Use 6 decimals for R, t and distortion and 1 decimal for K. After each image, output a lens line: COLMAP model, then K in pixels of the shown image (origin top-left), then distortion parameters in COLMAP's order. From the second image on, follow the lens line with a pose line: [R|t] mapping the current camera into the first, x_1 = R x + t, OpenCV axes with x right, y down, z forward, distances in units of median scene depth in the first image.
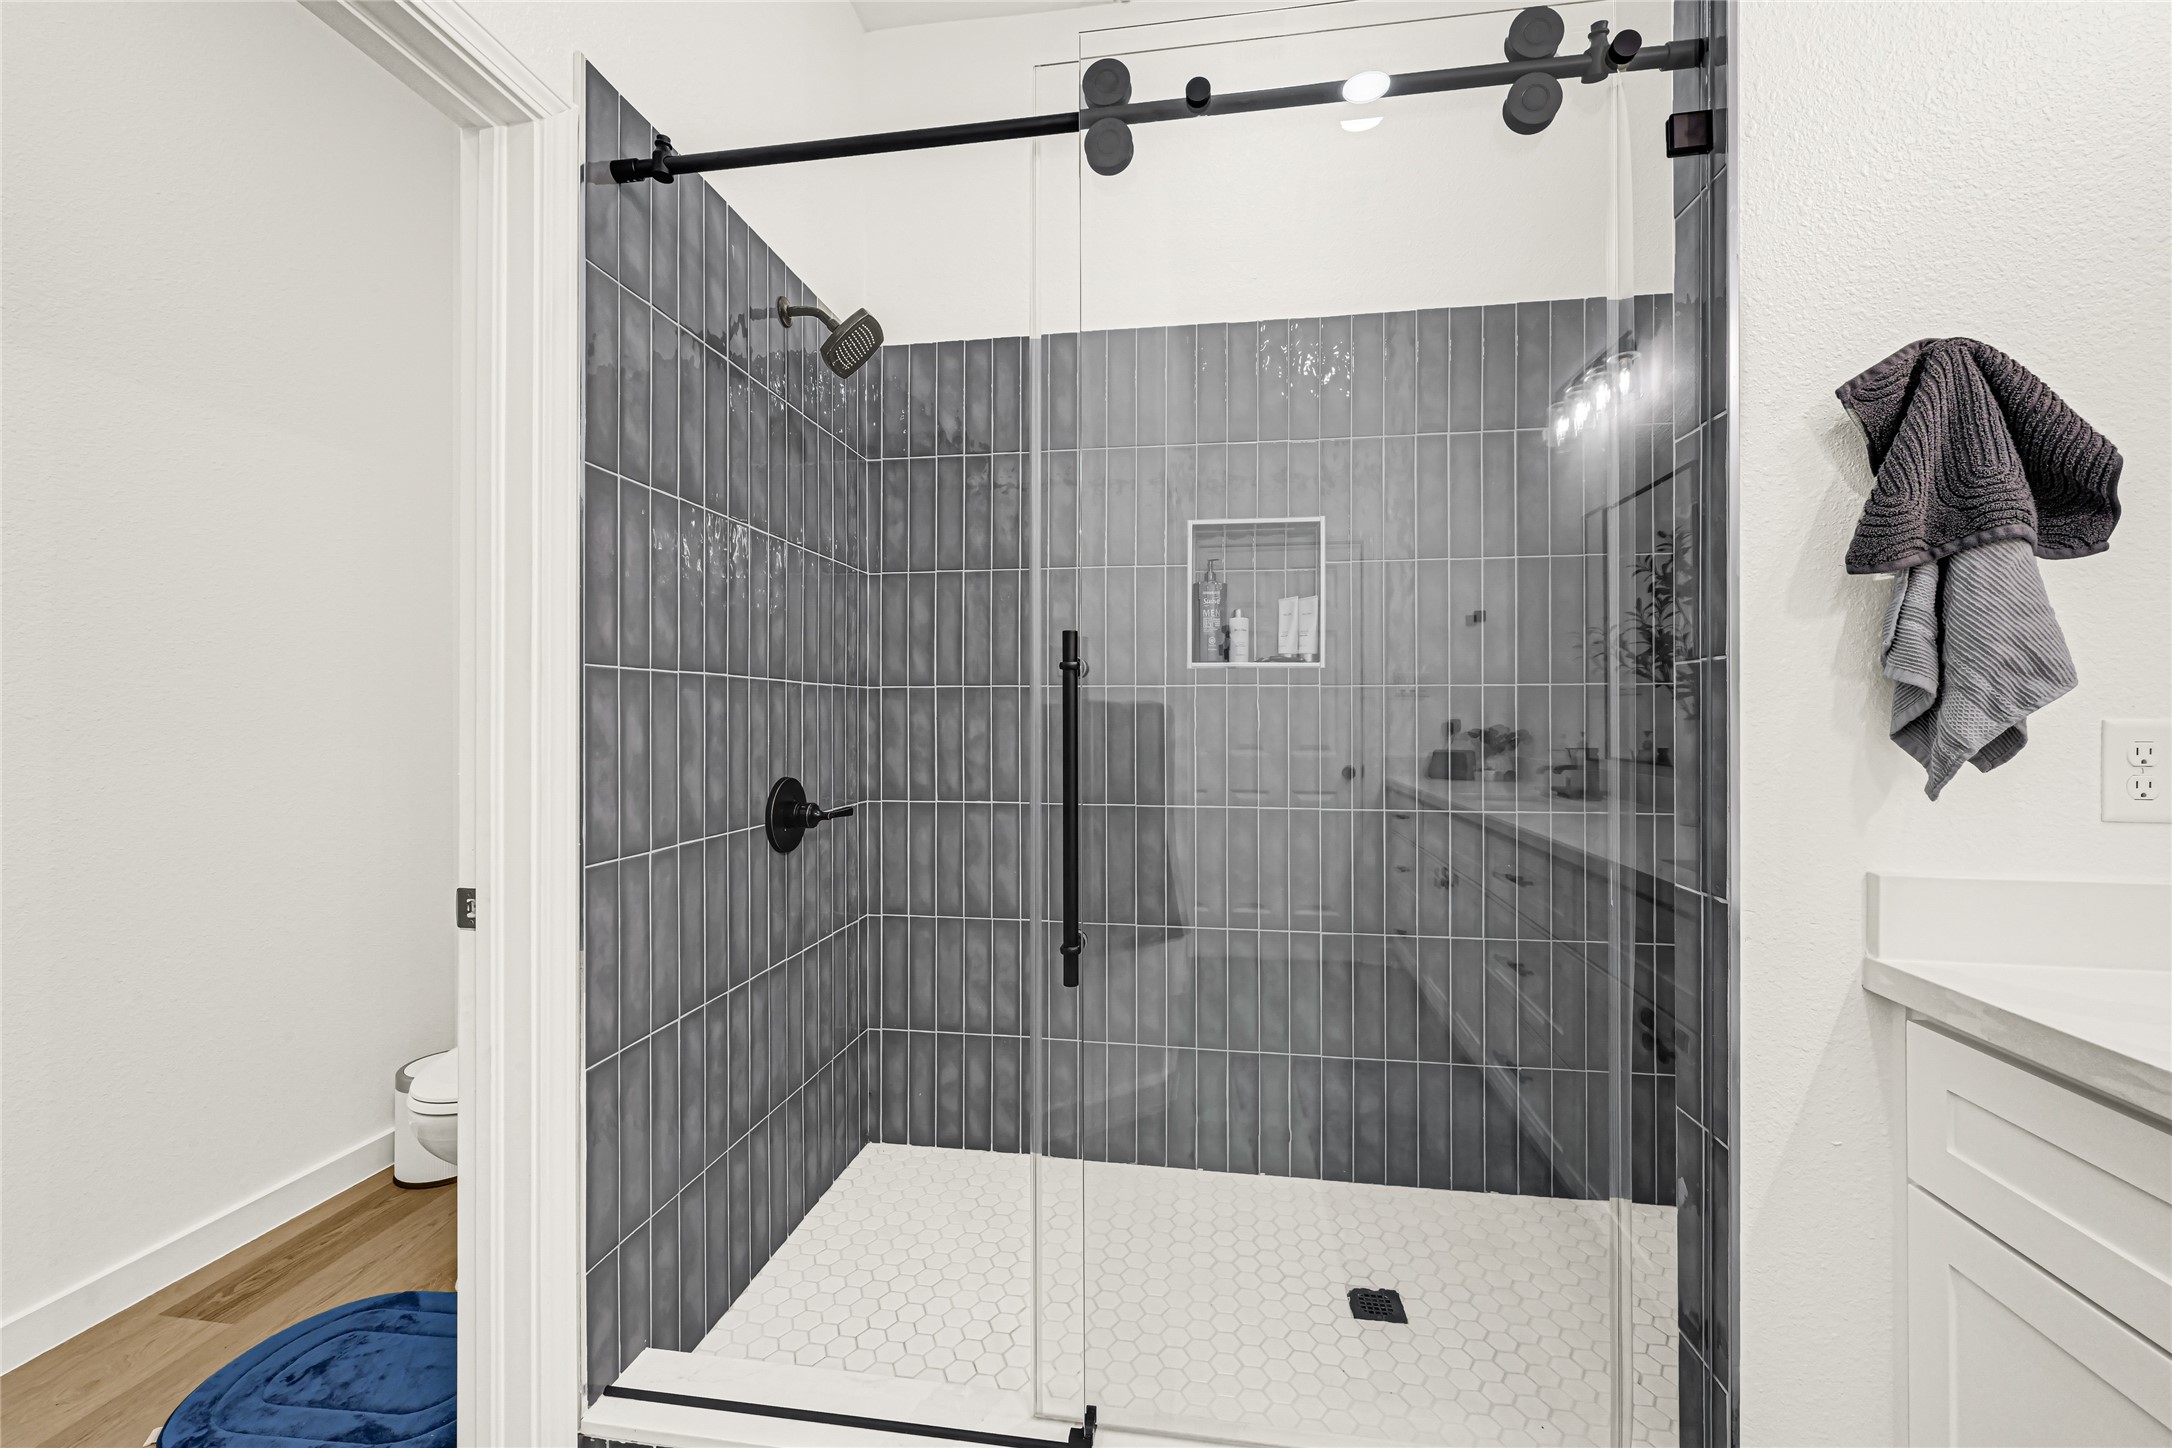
lens RADIAL K [[874.7, 0, 1088.4], [0, 874.7, 719.3], [0, 0, 1]] dist [0.000134, 0.000023]
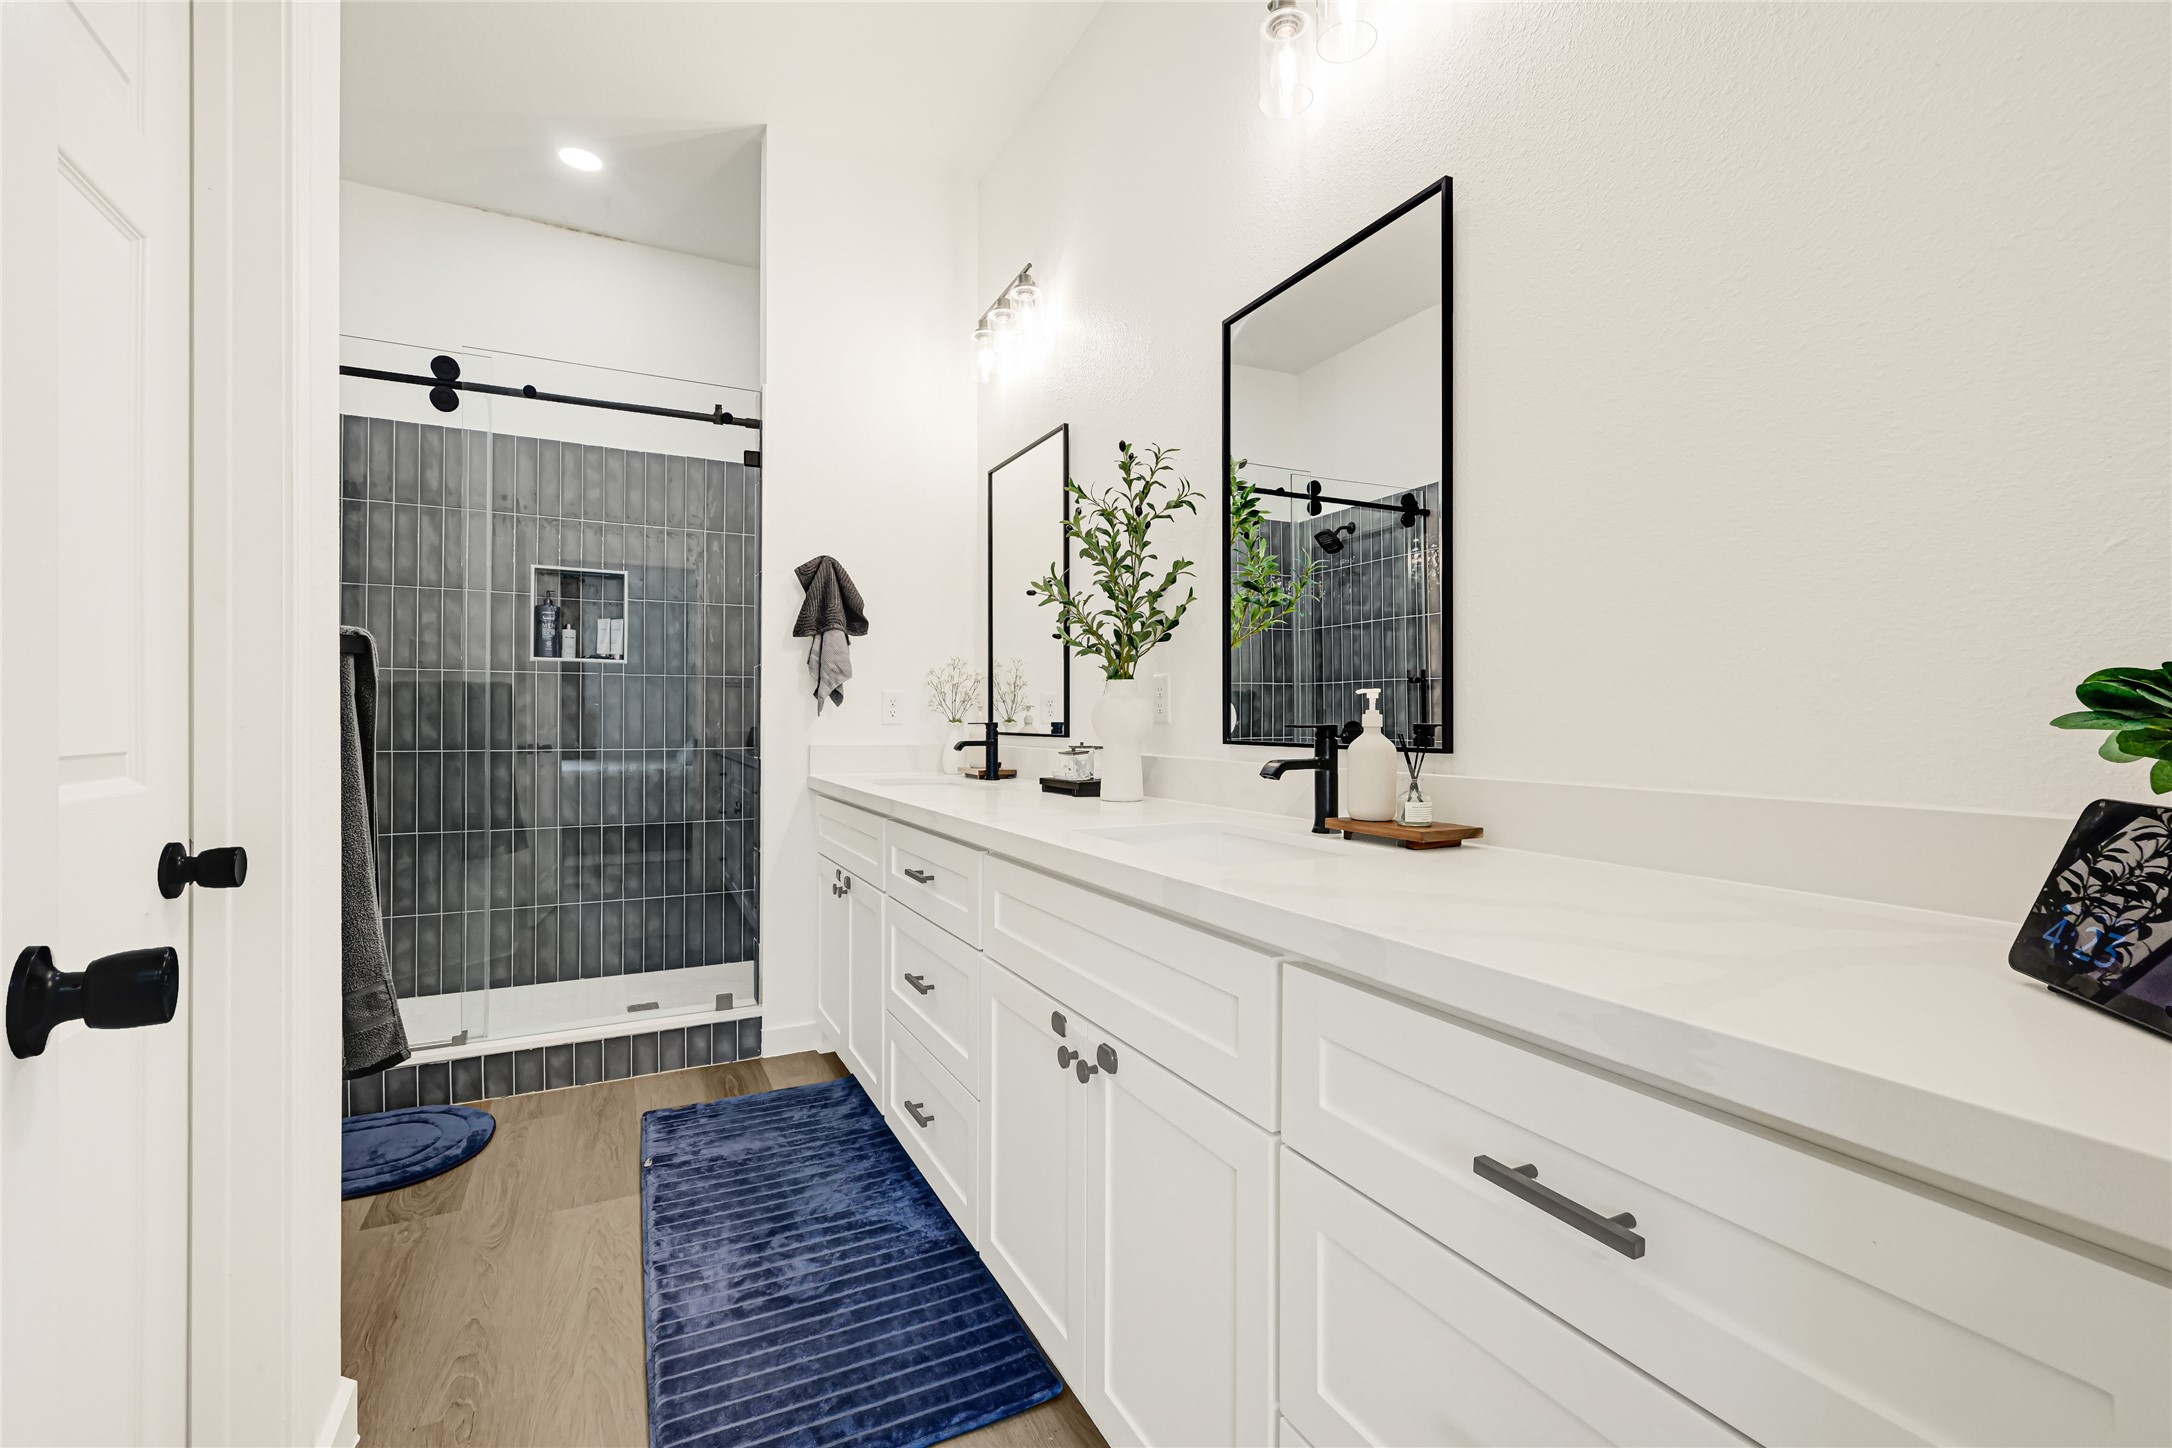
lens RADIAL K [[935.8, 0, 1088.1], [0, 935.8, 704.8], [0, 0, 1]] dist [-0.001242, -0.000474]
pose [[0.809047, 0.006382, 0.587709, -0.060539], [0.002902, 0.999885, -0.014853, 0.047364], [-0.587737, 0.013722, 0.808936, -0.928819]]
